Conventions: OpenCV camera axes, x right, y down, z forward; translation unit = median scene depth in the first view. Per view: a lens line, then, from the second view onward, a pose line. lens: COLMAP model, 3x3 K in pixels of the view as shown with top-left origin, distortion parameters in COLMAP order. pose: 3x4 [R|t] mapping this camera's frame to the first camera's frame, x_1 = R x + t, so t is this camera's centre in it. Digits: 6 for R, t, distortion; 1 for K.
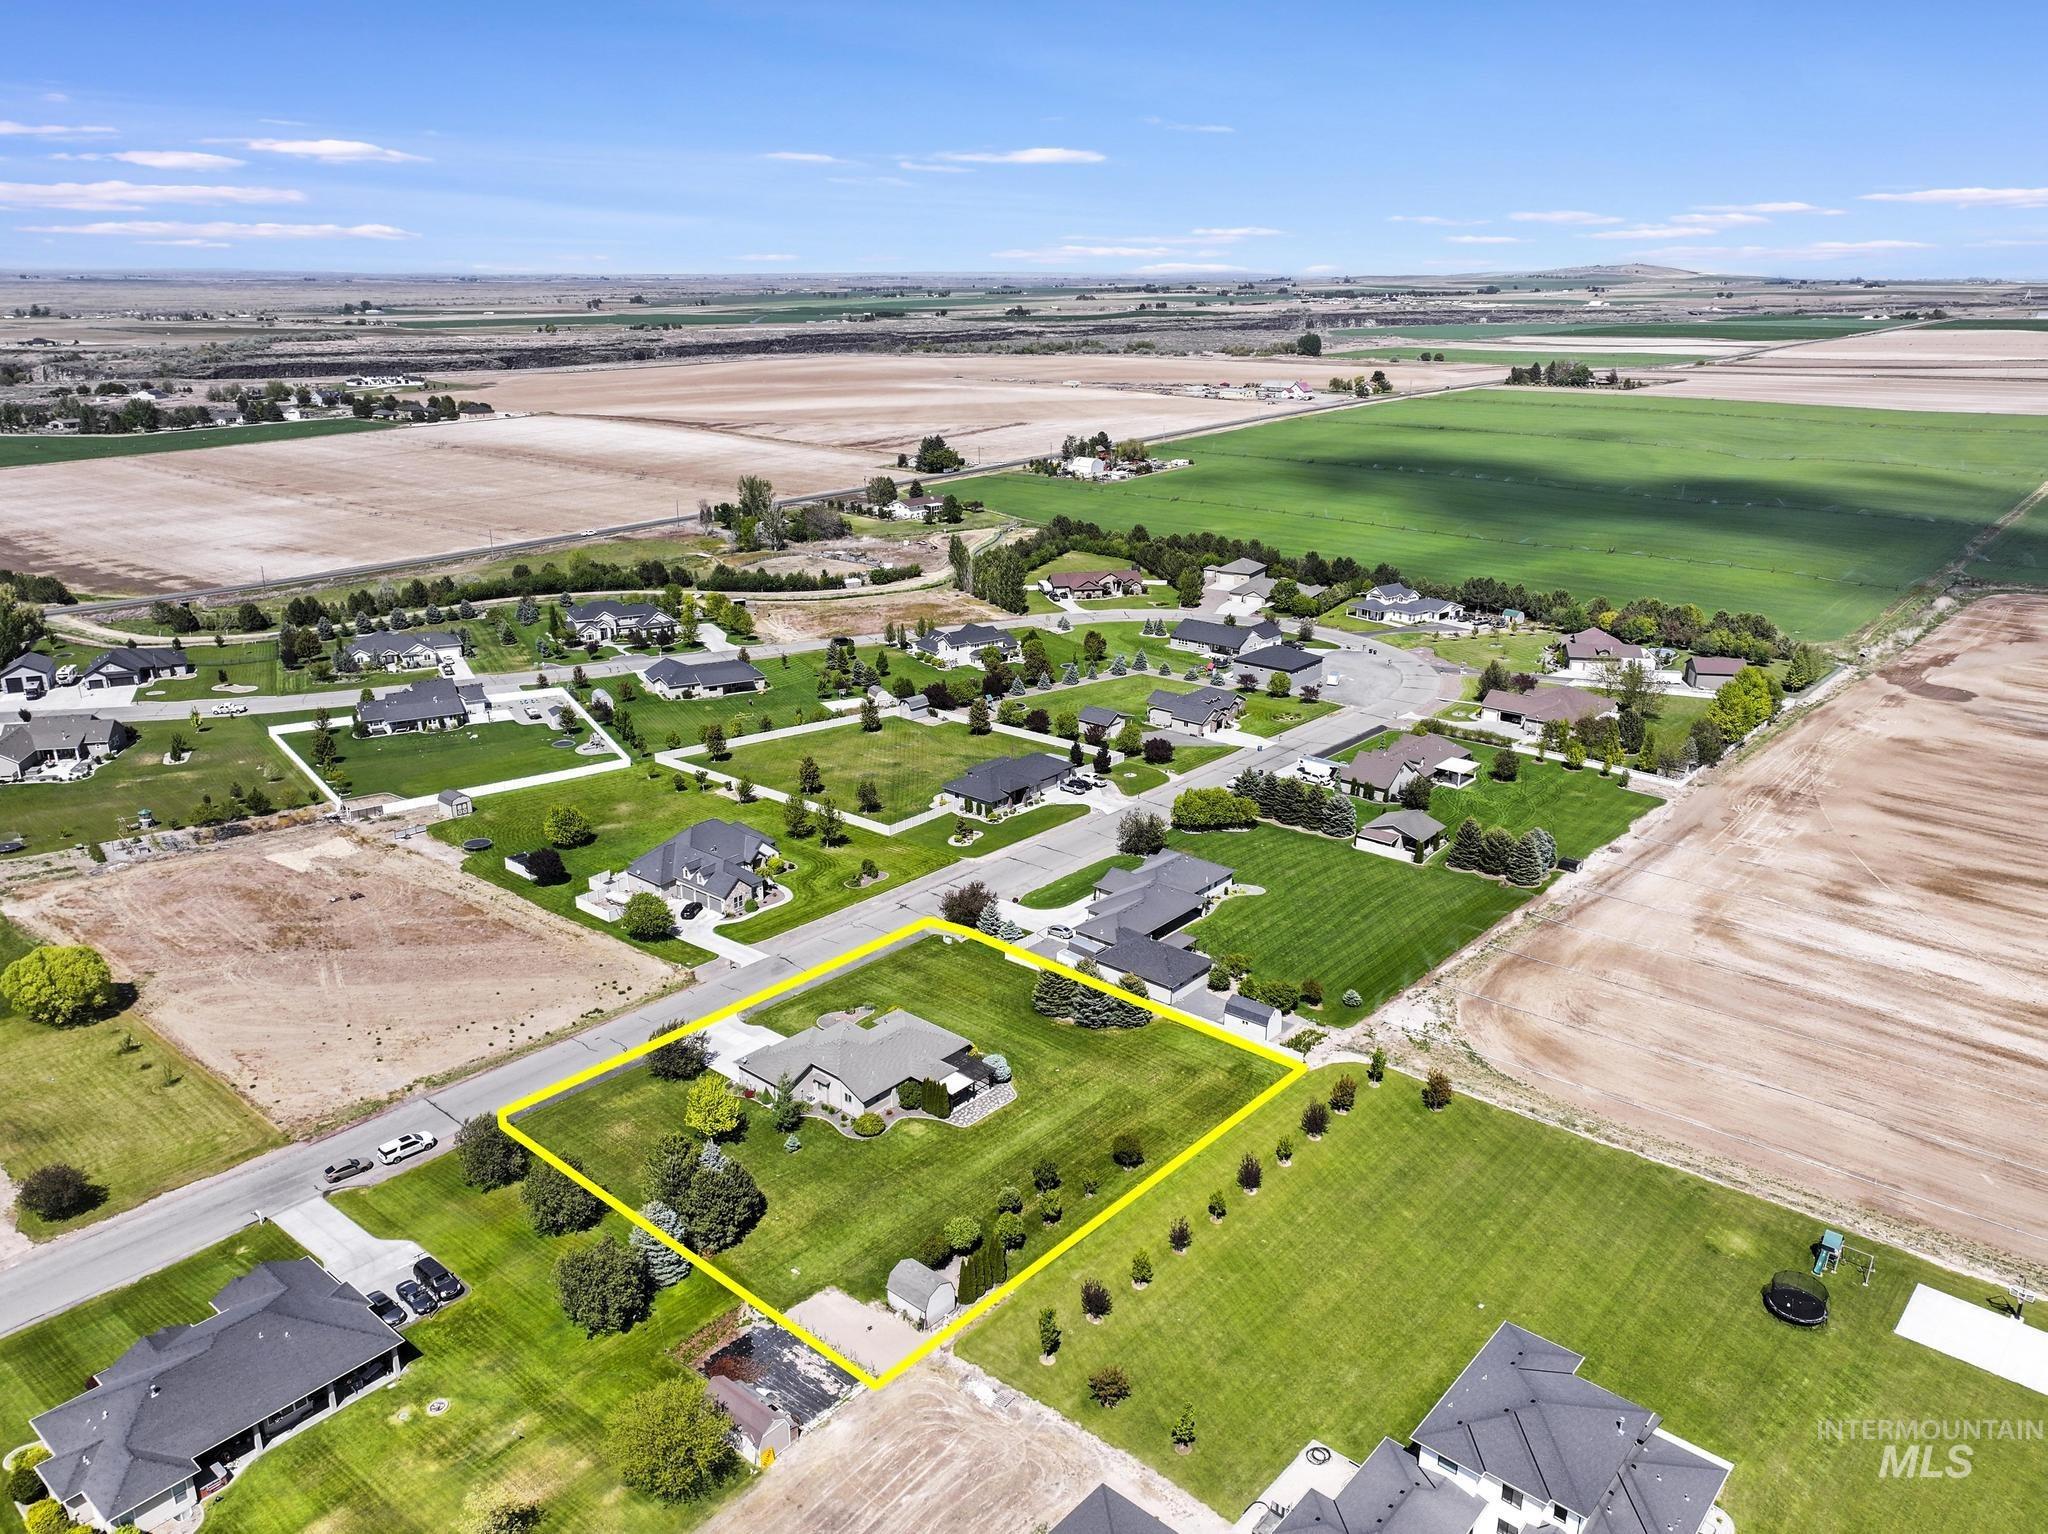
lens RADIAL K [[1458.1, 0, 1024.0], [0, 1458.1, 767.0], [0, 0, 1]] dist [0.006400, 0.006811]
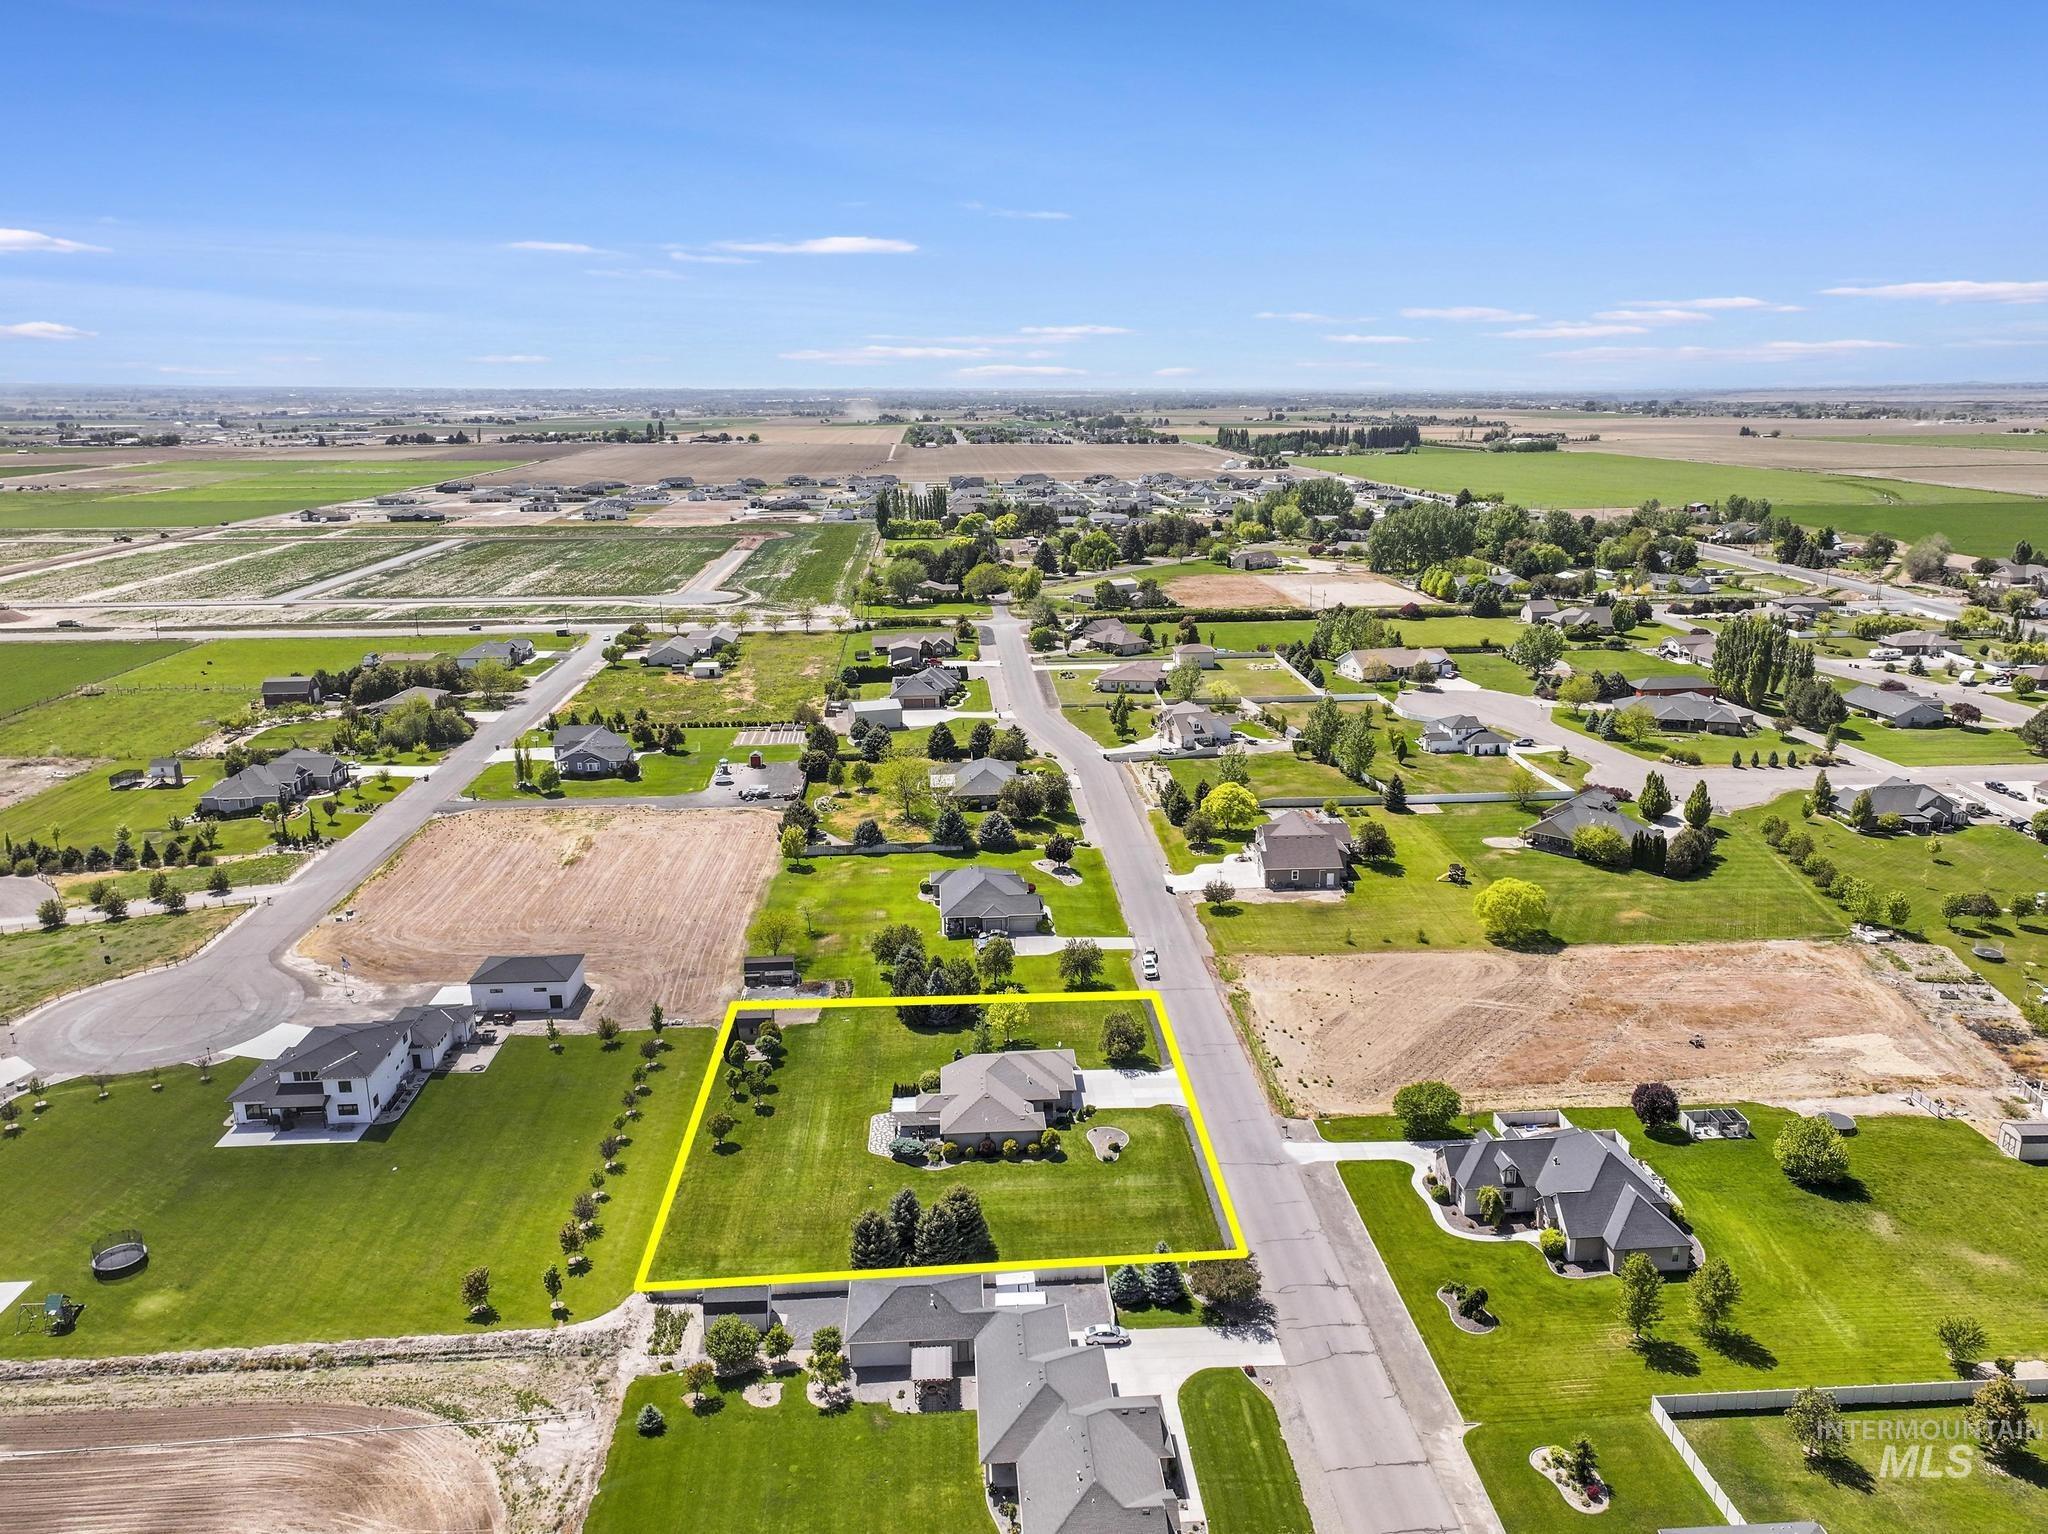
lens RADIAL K [[1458.1, 0, 1024.0], [0, 1458.1, 767.0], [0, 0, 1]] dist [0.006400, 0.006811]
pose [[-0.719955, 0.177378, -0.670971, 0.382552], [-0.212184, 0.864239, 0.456145, -0.345709], [0.660790, 0.470773, -0.584576, 1.040681]]
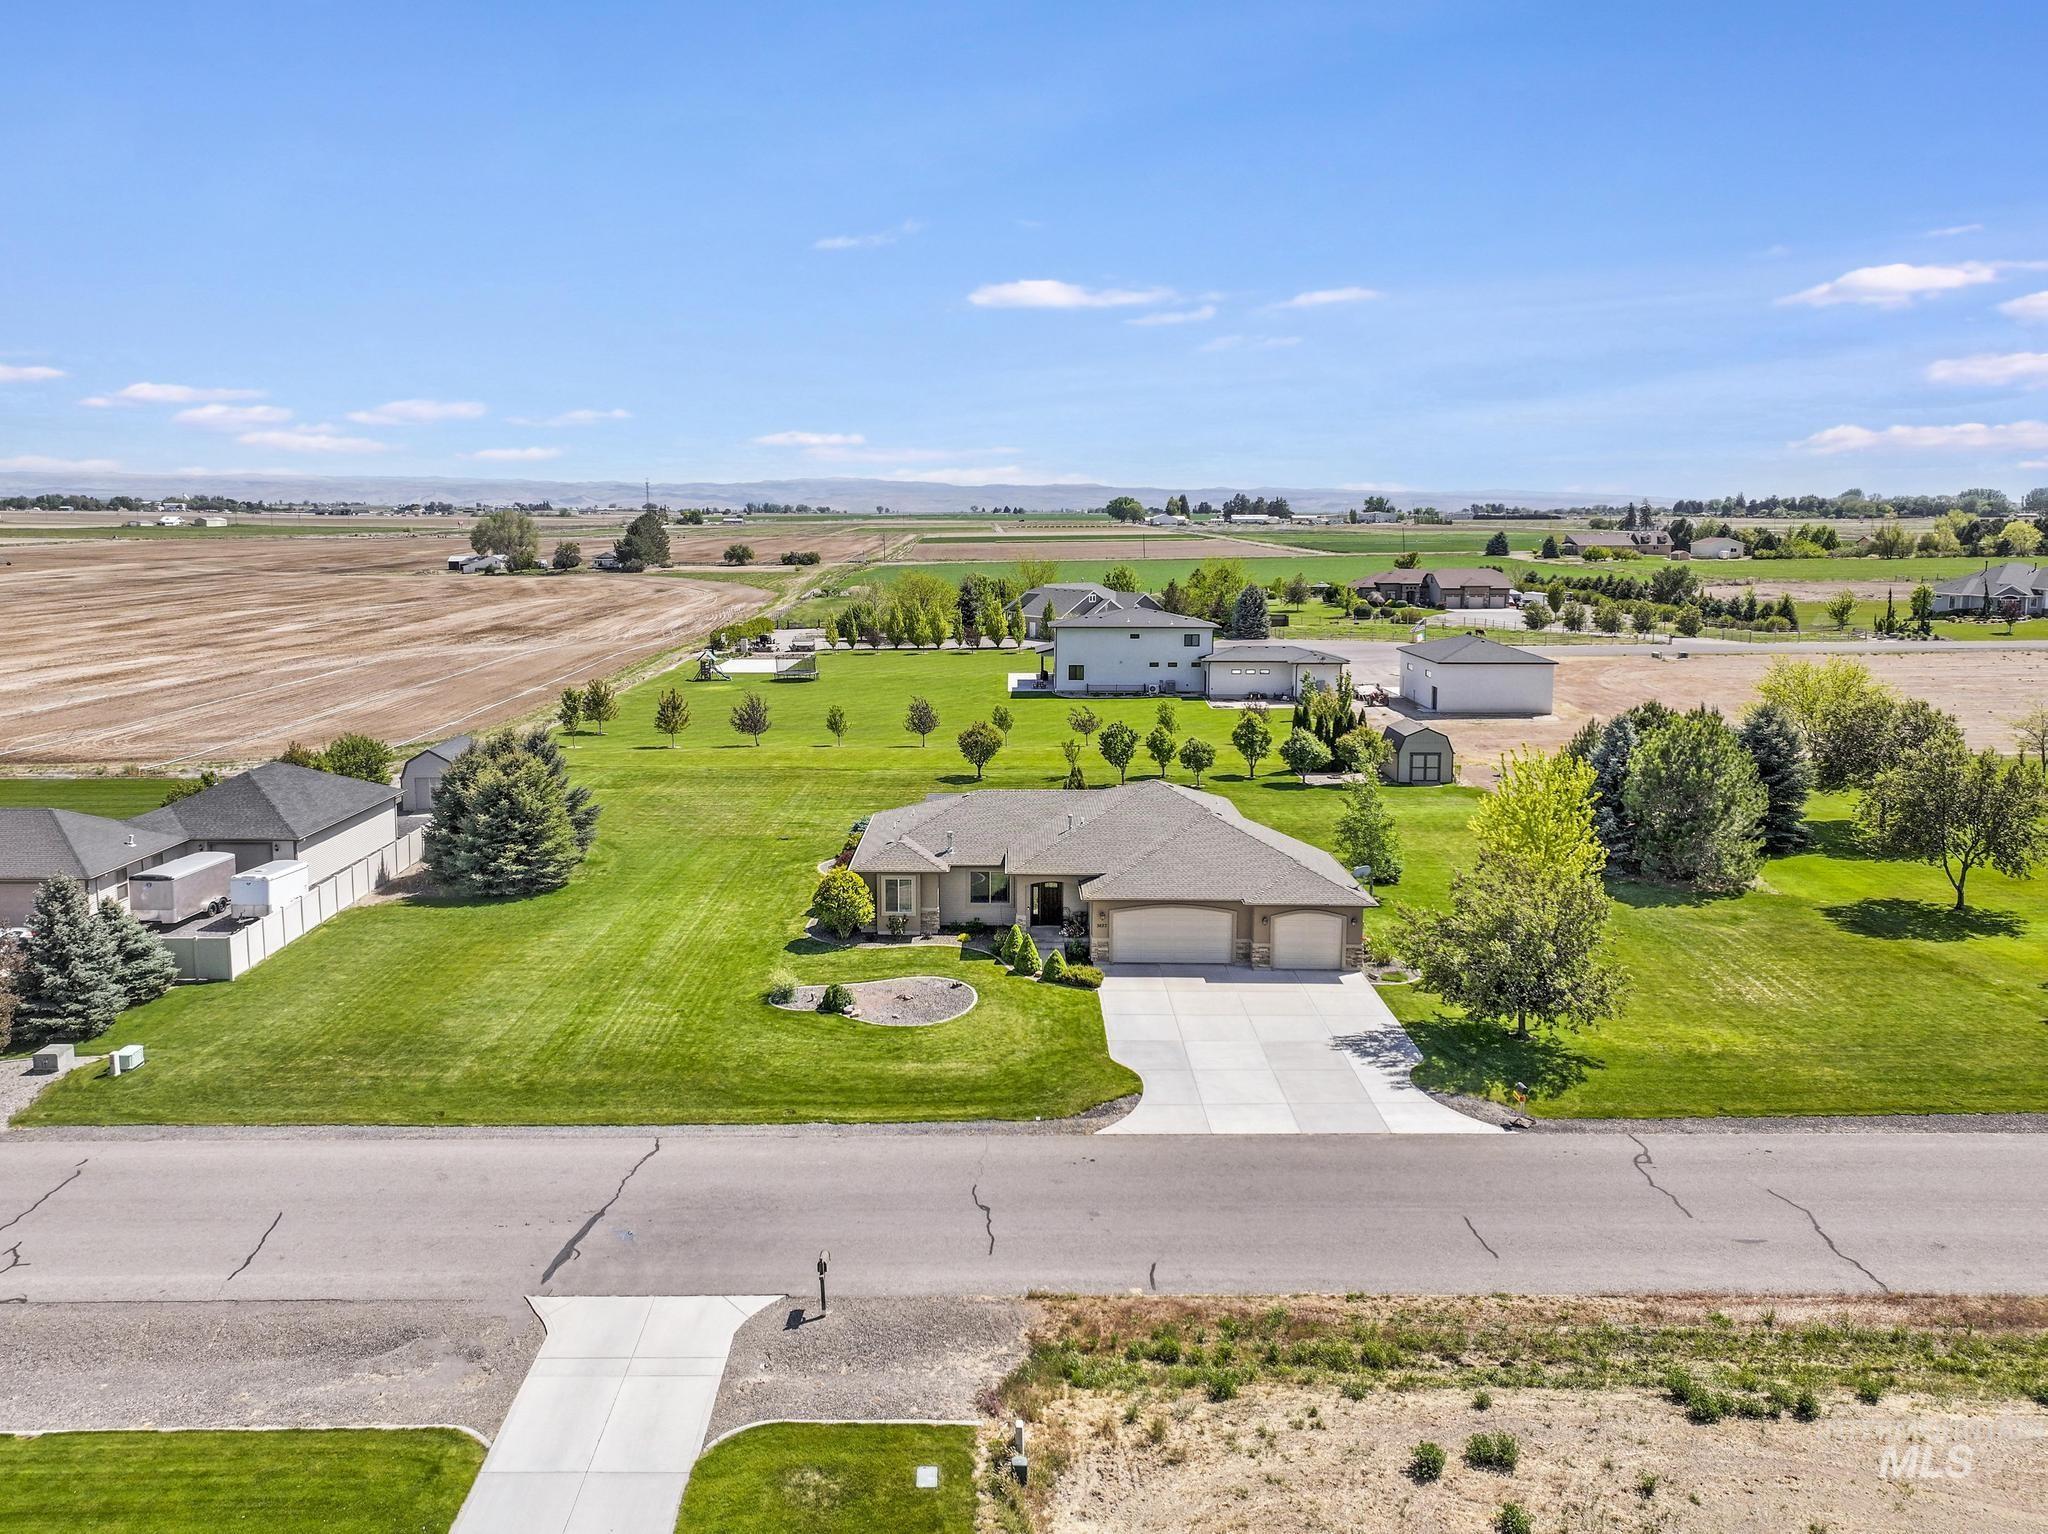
lens RADIAL K [[1454.9, 0, 976.0], [0, 1454.9, 687.0], [0, 0, 1]] dist [0.001942, 0.003054]
pose [[-0.640468, -0.092580, 0.762384, -0.265356], [0.239899, 0.918914, 0.313124, 0.016529], [-0.729554, 0.383441, -0.566325, 0.836025]]
